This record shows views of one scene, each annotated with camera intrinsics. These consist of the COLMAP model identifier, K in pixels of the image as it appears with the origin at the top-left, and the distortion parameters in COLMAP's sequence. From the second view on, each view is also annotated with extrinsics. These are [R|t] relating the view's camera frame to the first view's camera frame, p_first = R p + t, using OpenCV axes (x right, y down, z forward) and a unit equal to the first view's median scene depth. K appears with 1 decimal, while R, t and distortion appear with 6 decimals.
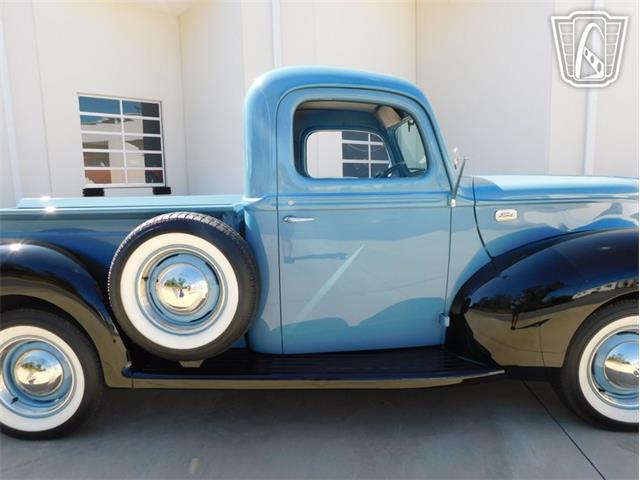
lens RADIAL K [[429.8, 0, 315.8], [0, 429.8, 237.0], [0, 0, 1]] dist [-0.055796, 0.055137]
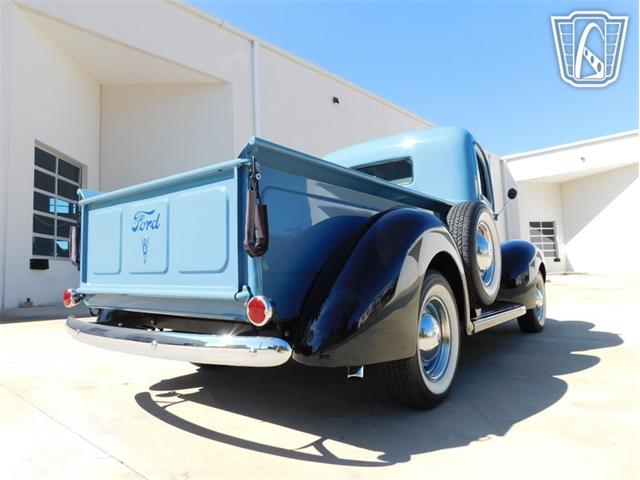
lens RADIAL K [[429.8, 0, 315.8], [0, 429.8, 237.0], [0, 0, 1]] dist [-0.055796, 0.055137]
pose [[0.590809, 0.077435, 0.803087, -1.650988], [0.114463, 0.977271, -0.178437, 0.236384], [-0.798651, 0.197346, 0.568517, 0.580385]]
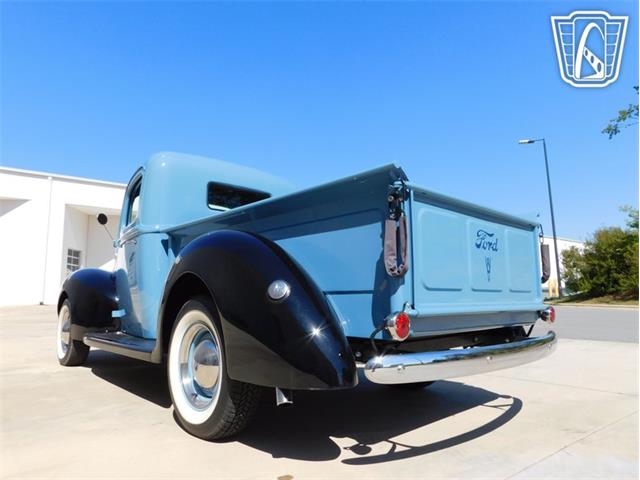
lens RADIAL K [[424.7, 0, 320.0], [0, 424.7, 240.0], [0, 0, 1]] dist [0.001907, 0.002078]
pose [[-0.693592, 0.121476, 0.710052, -1.560100], [0.116517, 0.991618, -0.055830, 0.012307], [-0.710883, 0.044010, -0.701932, 2.275537]]
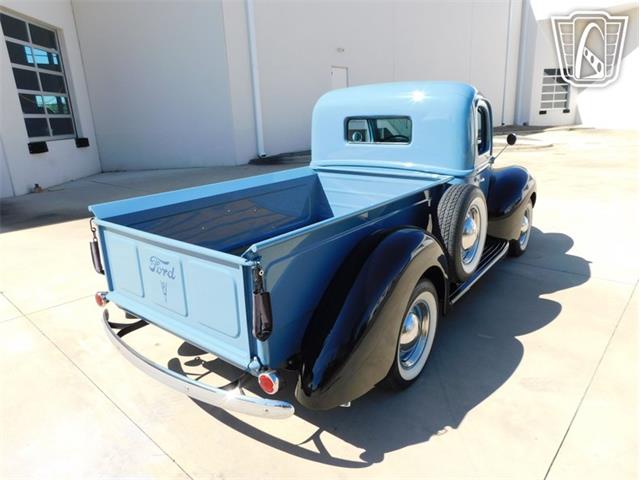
lens RADIAL K [[429.8, 0, 315.8], [0, 429.8, 237.0], [0, 0, 1]] dist [-0.055796, 0.055137]
pose [[0.592180, -0.221467, 0.774775, -1.692532], [0.124858, 0.975096, 0.183296, -0.200829], [-0.796074, -0.011807, 0.605084, 0.472287]]
